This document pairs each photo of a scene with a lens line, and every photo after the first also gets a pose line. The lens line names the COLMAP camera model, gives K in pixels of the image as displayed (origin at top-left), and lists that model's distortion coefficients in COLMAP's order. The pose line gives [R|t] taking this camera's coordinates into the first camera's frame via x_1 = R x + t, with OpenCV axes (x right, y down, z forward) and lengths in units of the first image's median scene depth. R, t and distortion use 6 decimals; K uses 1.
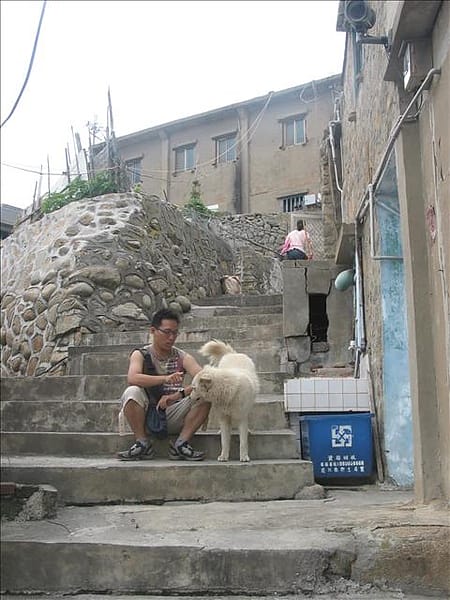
lens RADIAL K [[707.8, 0, 225.0], [0, 707.8, 300.0], [0, 0, 1]] dist [-0.097368, -0.004430]
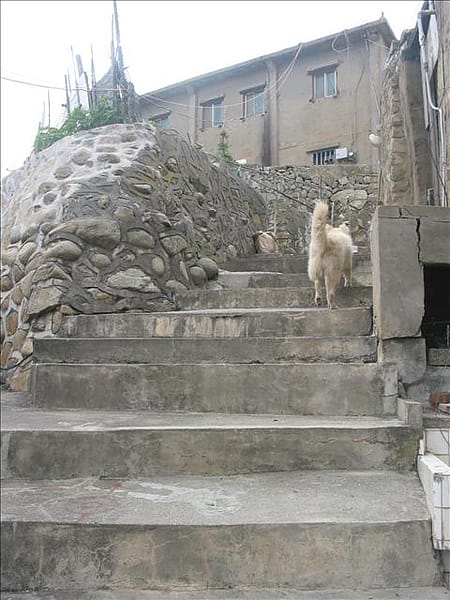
lens RADIAL K [[595.9, 0, 225.0], [0, 595.9, 300.0], [0, 0, 1]] dist [-0.127252, 0.002965]
pose [[0.999347, 0.007348, -0.035370, -0.018287], [-0.004491, 0.996771, 0.080175, -0.011921], [0.035845, -0.079964, 0.996153, 0.360526]]
